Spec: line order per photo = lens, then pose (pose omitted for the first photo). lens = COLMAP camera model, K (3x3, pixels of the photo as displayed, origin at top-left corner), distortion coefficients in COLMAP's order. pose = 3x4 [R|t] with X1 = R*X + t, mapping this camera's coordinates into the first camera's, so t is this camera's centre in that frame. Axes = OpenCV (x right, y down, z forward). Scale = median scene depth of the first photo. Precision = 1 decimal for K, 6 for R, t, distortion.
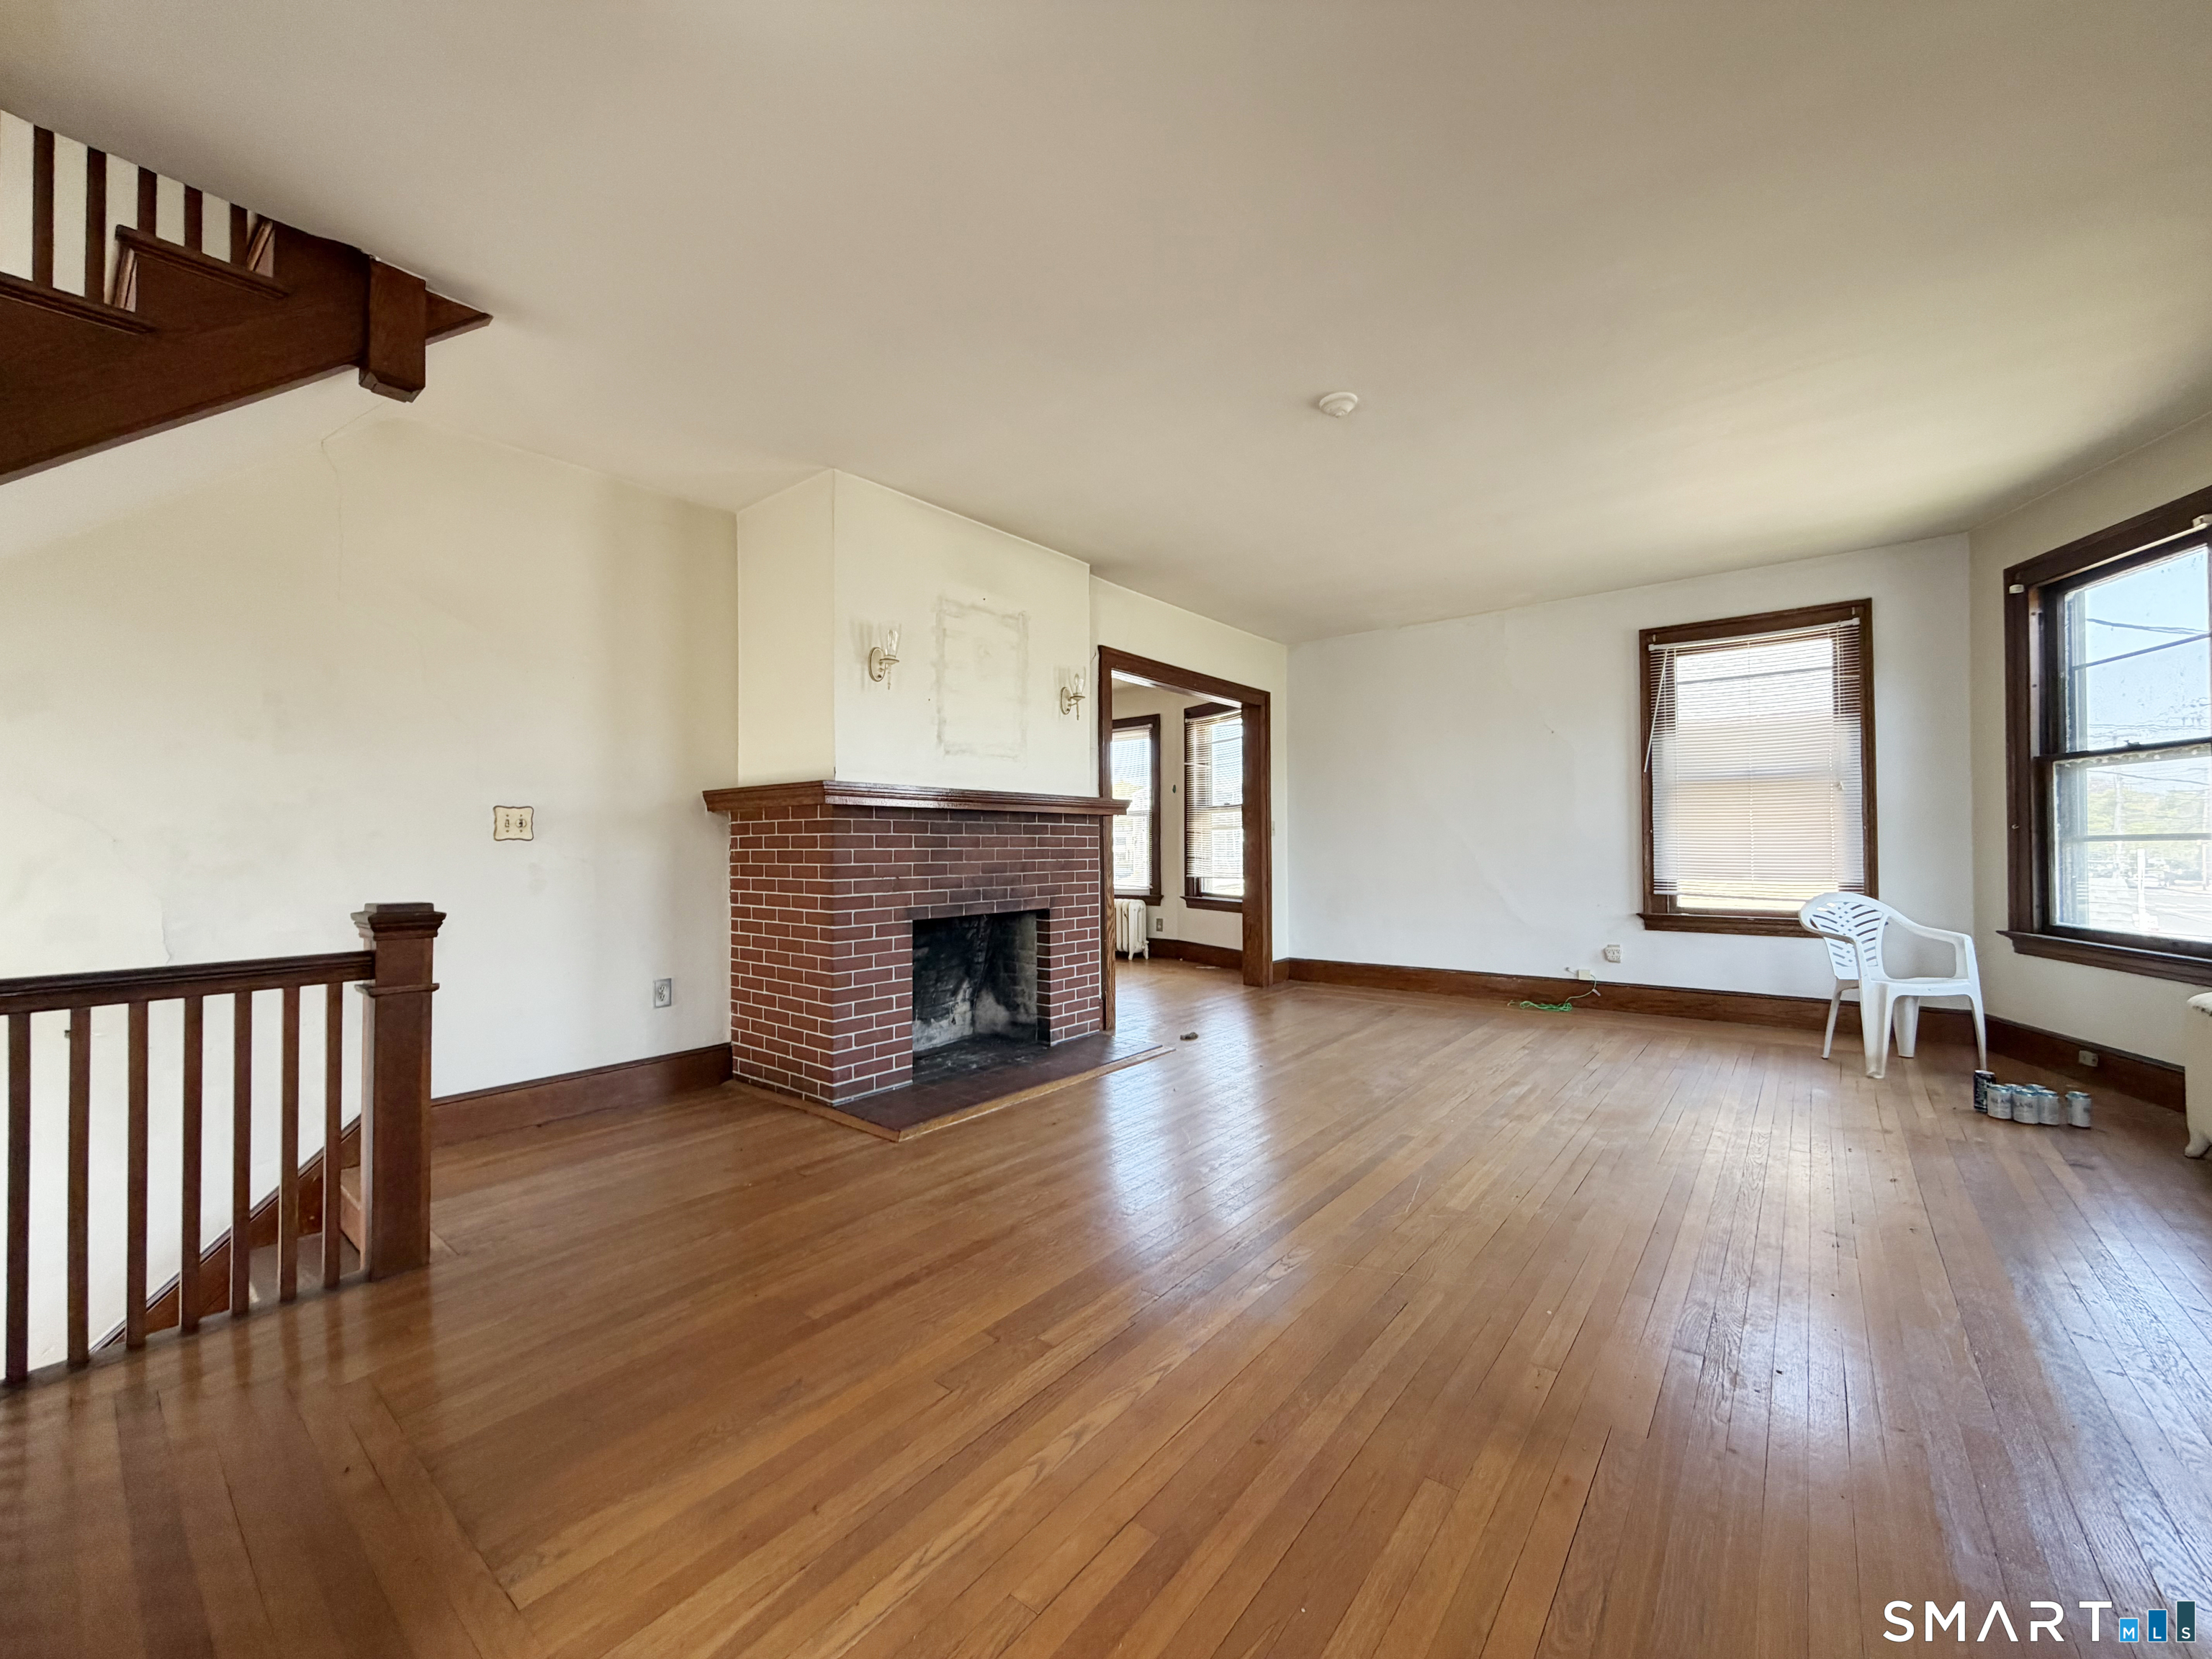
lens RADIAL K [[876.9, 0, 1109.2], [0, 876.9, 834.5], [0, 0, 1]] dist [-0.008207, 0.000431]
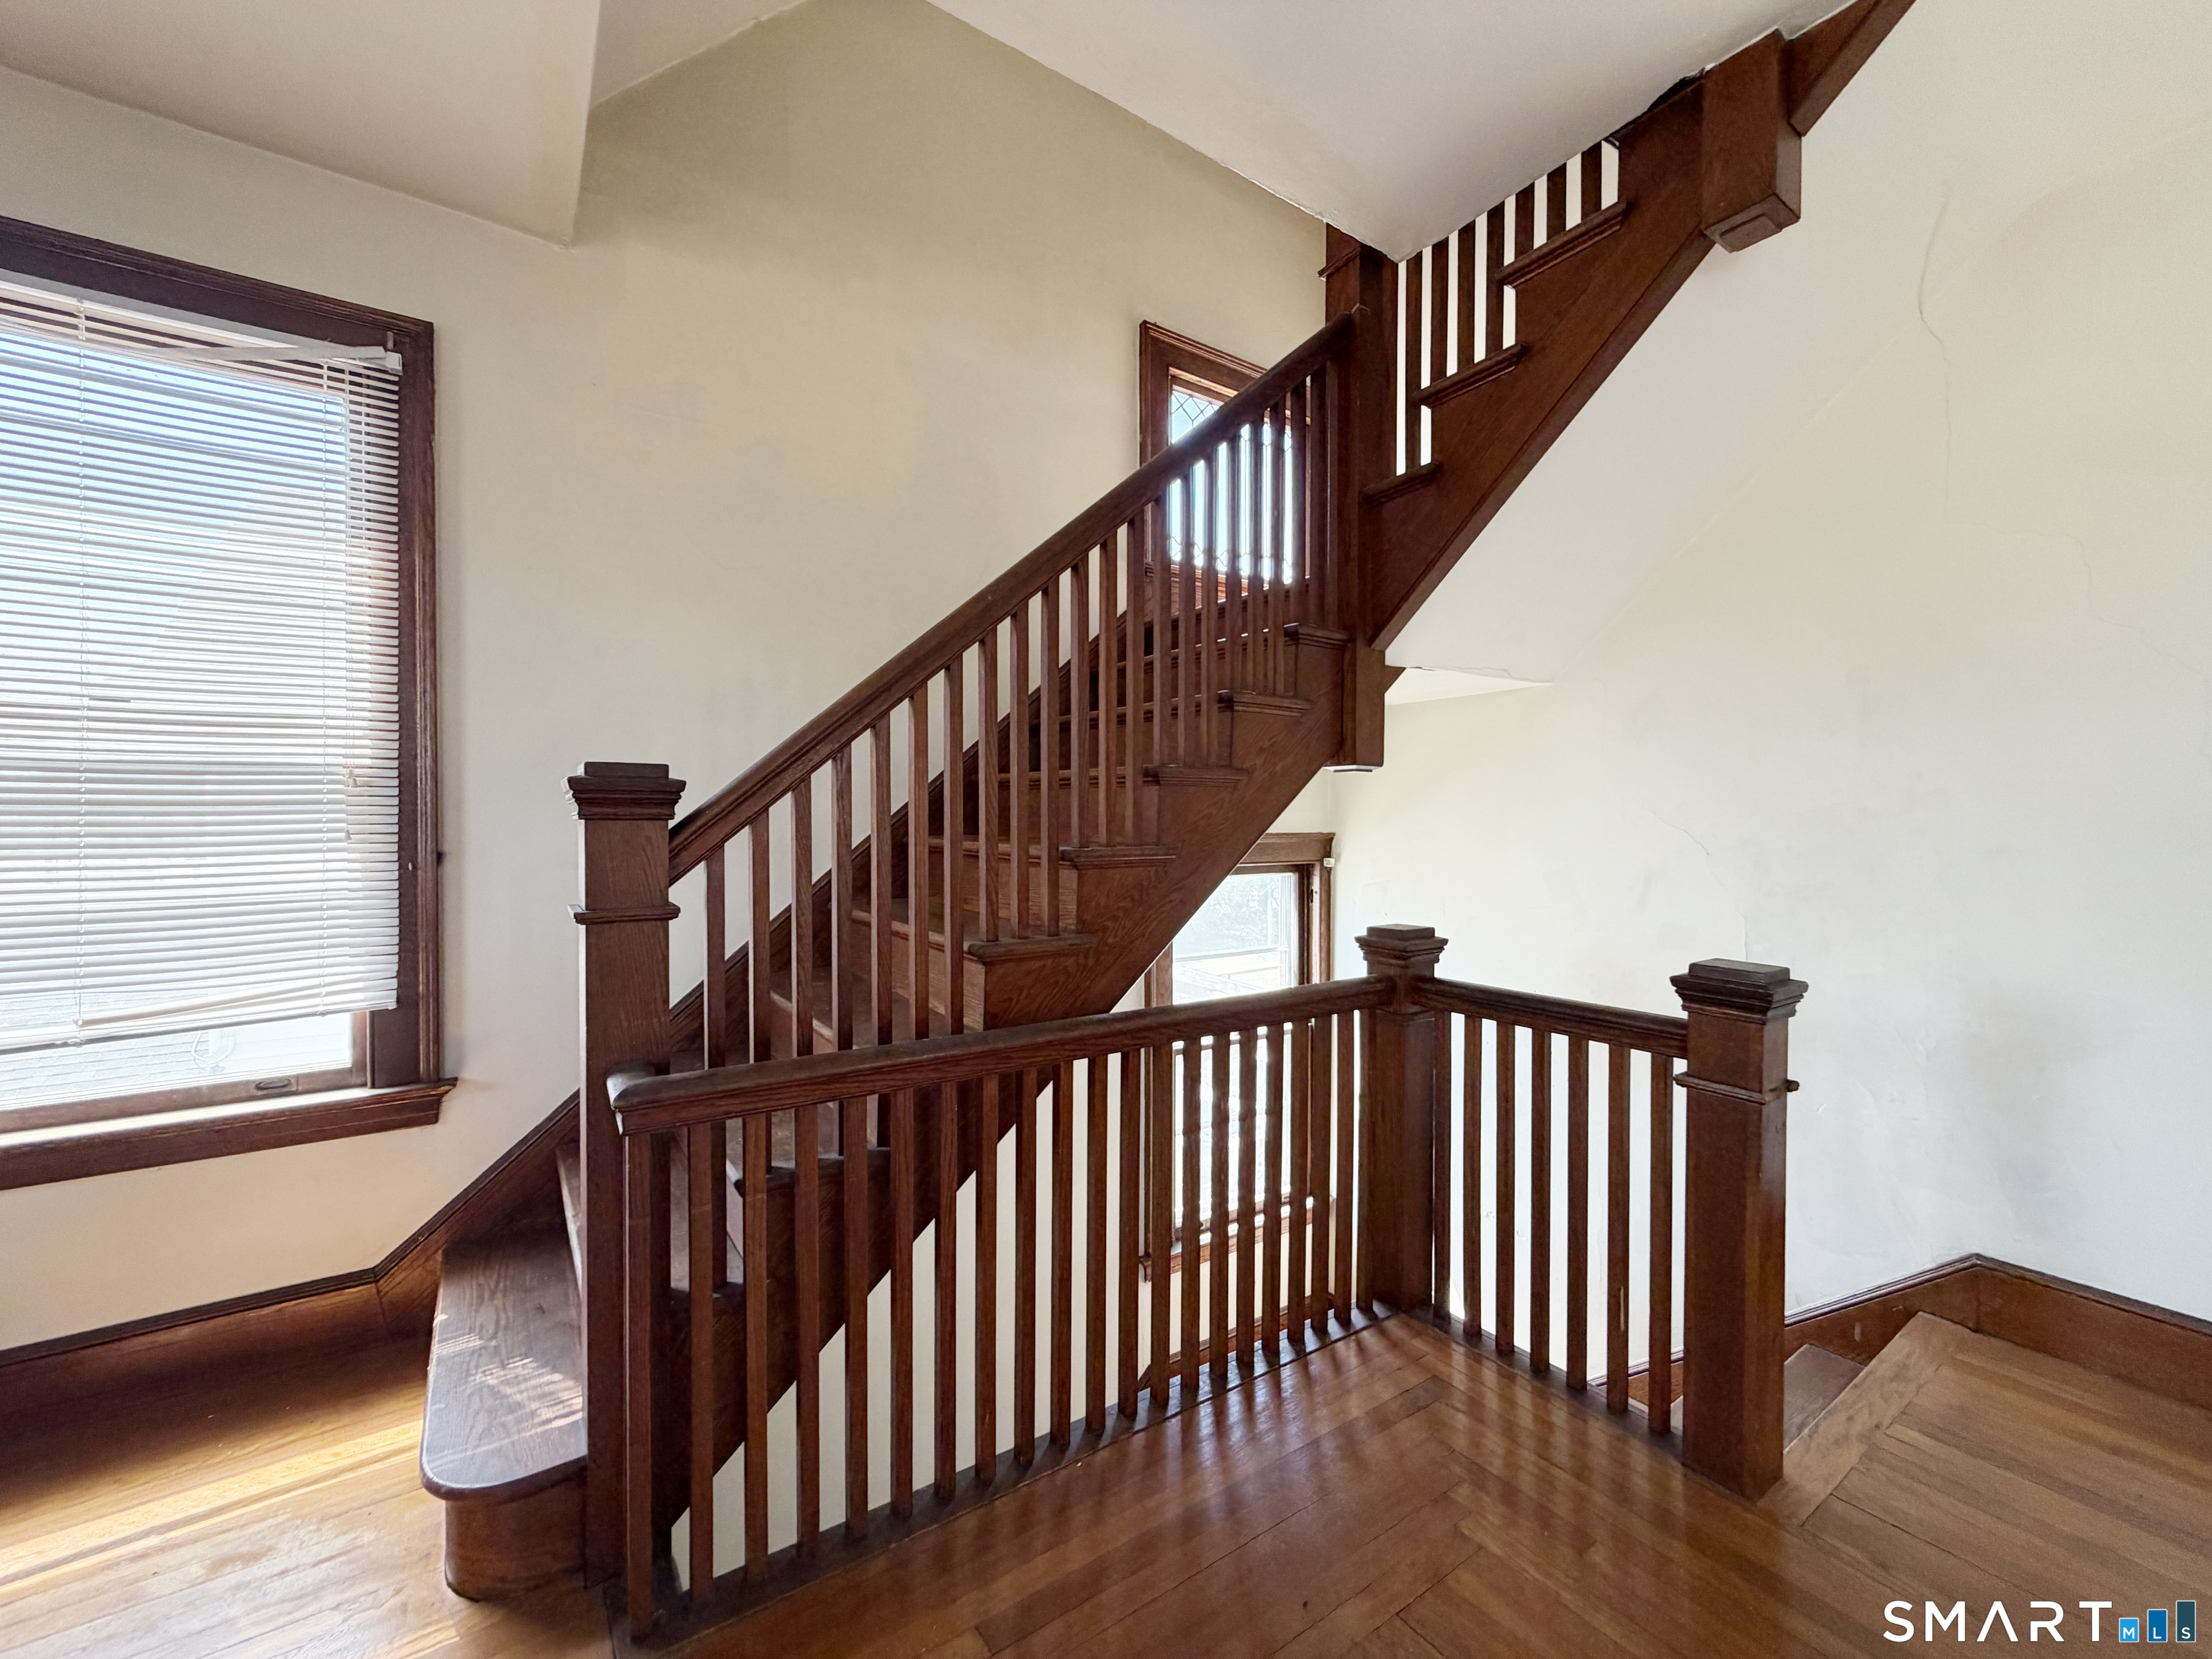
lens RADIAL K [[876.9, 0, 1107.7], [0, 876.9, 842.9], [0, 0, 1]] dist [-0.008207, 0.000431]
pose [[-0.281292, 0.020902, -0.959394, 0.002102], [0.013555, 0.999750, 0.017807, -0.039769], [0.959526, -0.007996, -0.281505, 0.739072]]
